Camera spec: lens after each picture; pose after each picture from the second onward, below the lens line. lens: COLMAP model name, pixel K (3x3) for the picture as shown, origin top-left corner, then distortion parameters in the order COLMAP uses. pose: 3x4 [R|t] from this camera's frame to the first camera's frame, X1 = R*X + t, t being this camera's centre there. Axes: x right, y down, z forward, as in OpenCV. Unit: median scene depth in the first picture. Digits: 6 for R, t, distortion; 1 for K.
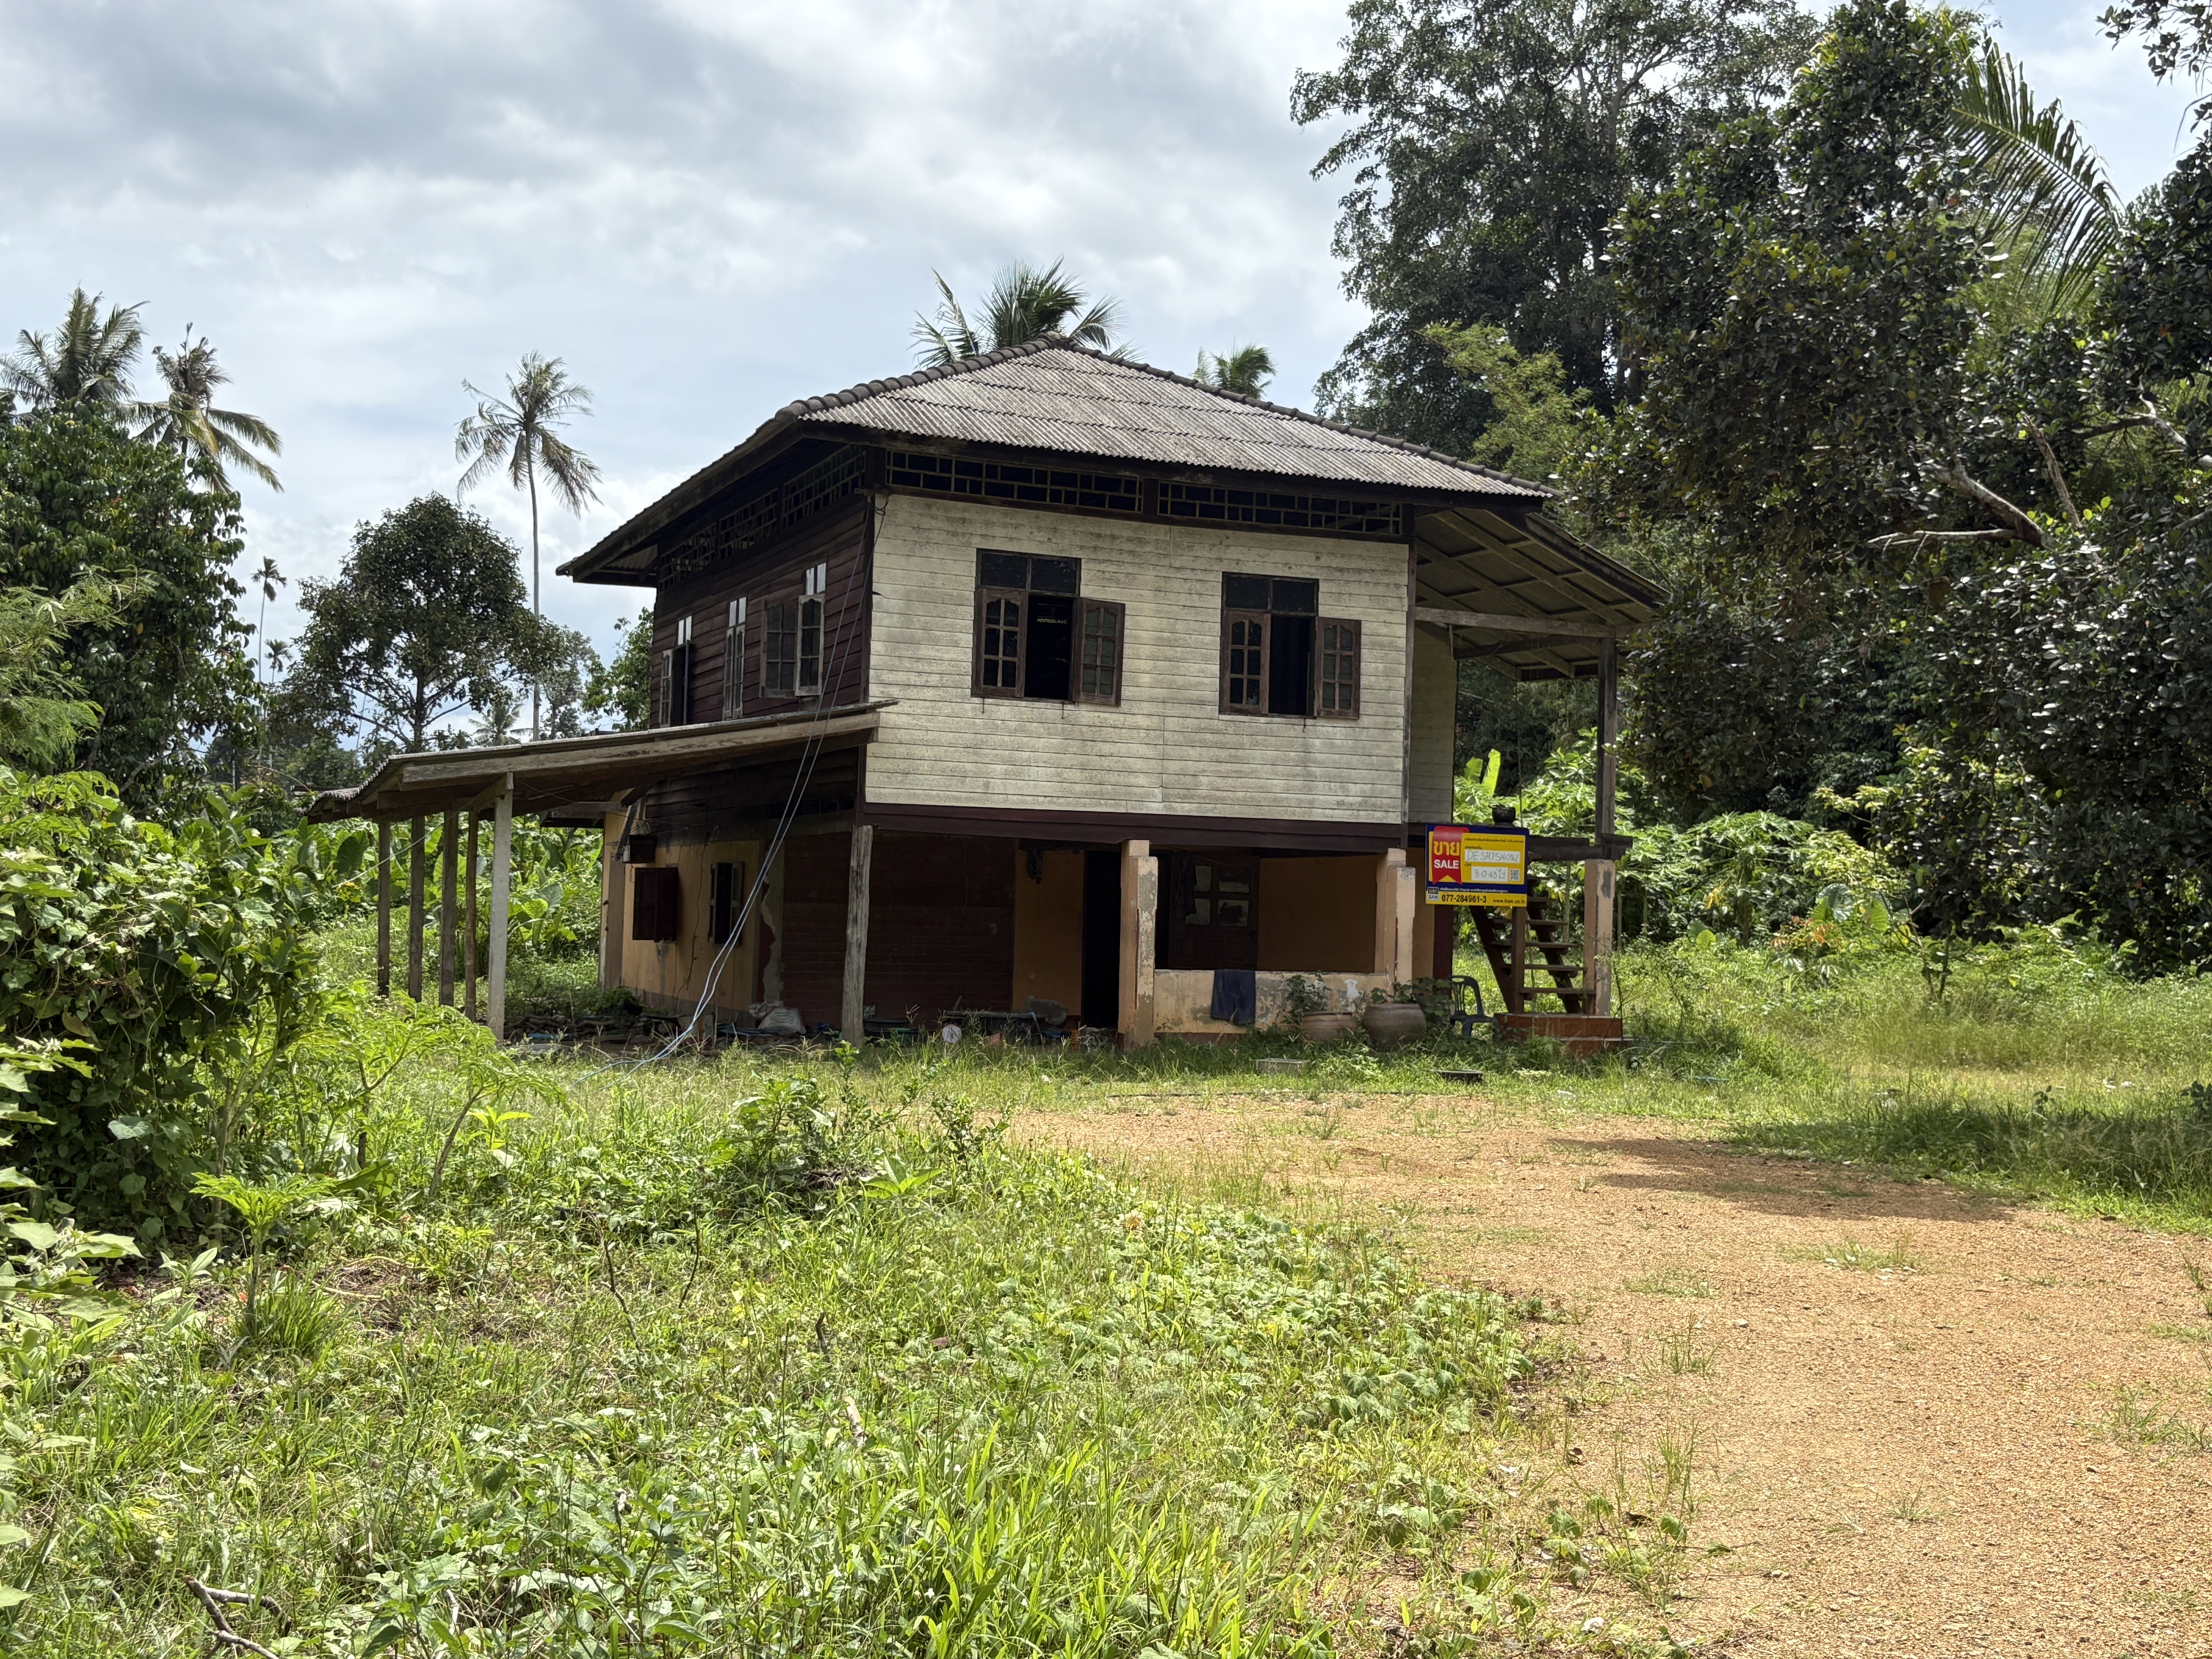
lens RADIAL K [[2385.8, 0, 1105.5], [0, 2385.8, 830.6], [0, 0, 1]] dist [0.018659, 0.000000]
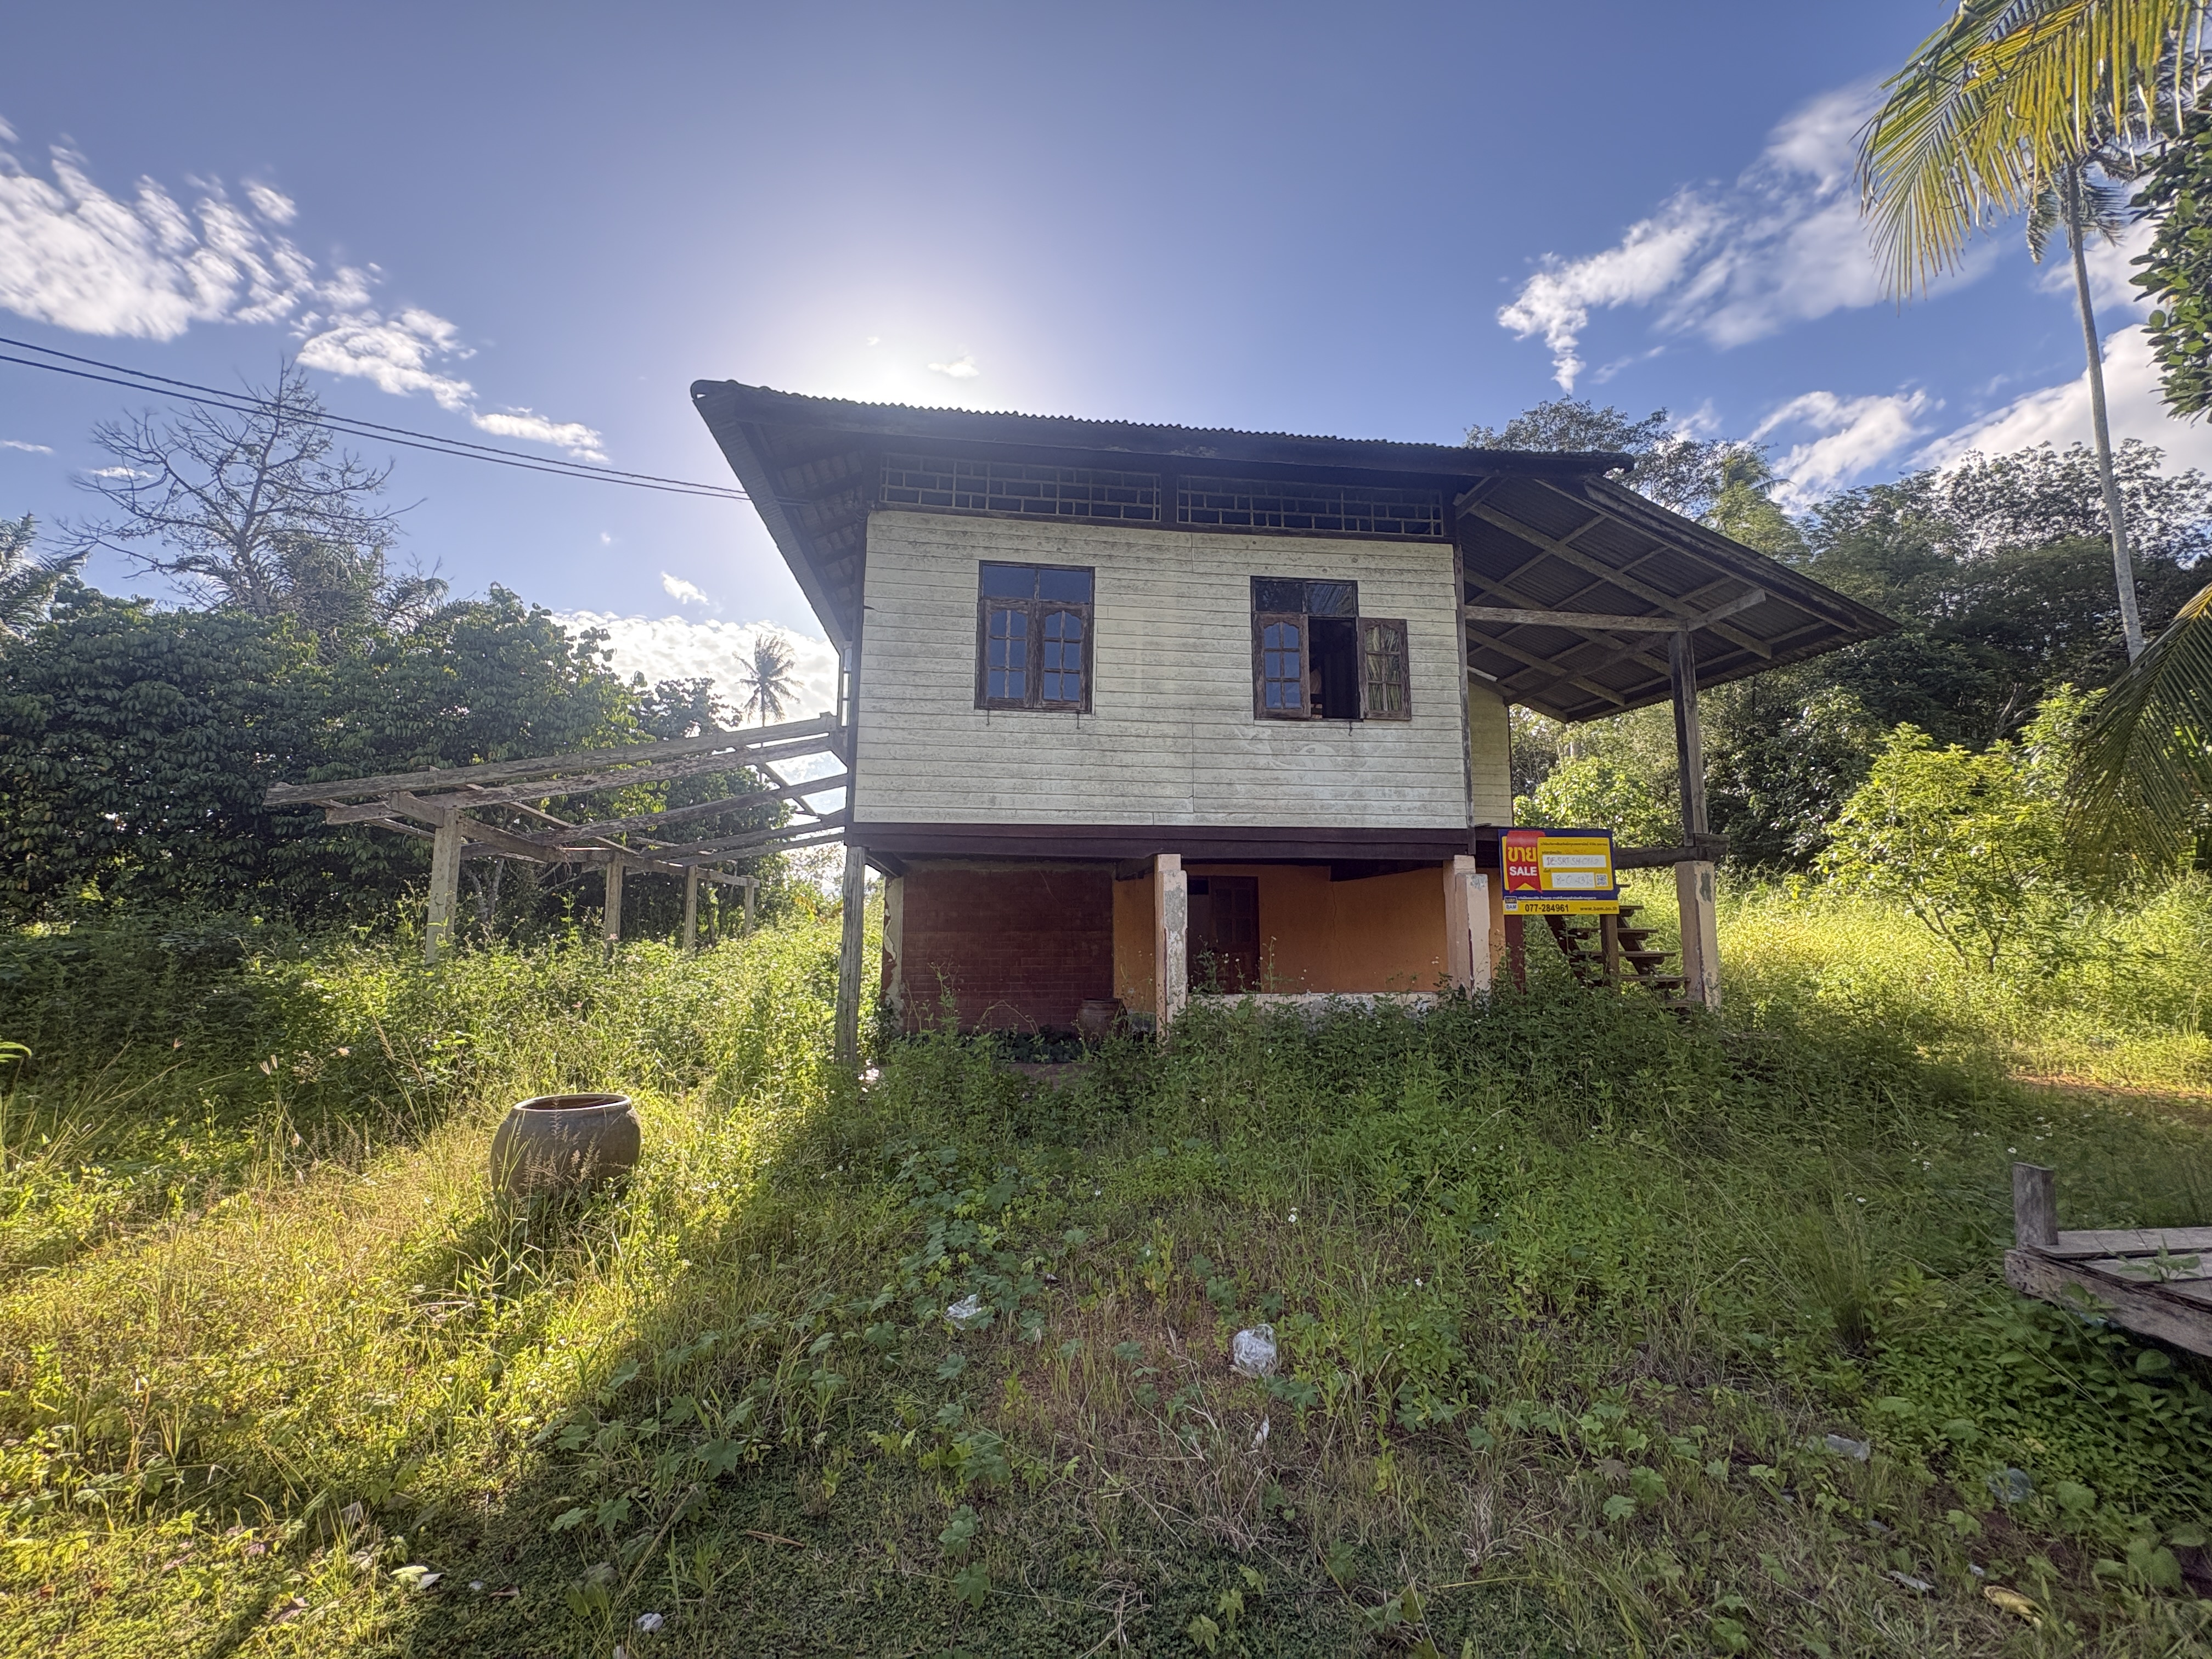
lens RADIAL K [[888.6, 0, 1110.7], [0, 888.6, 790.5], [0, 0, 1]] dist [-0.002199, -0.000032]
pose [[0.963326, -0.062900, -0.260857, 0.082552], [0.033041, 0.992545, -0.117315, 0.018883], [0.266291, 0.104394, 0.958223, 0.640997]]
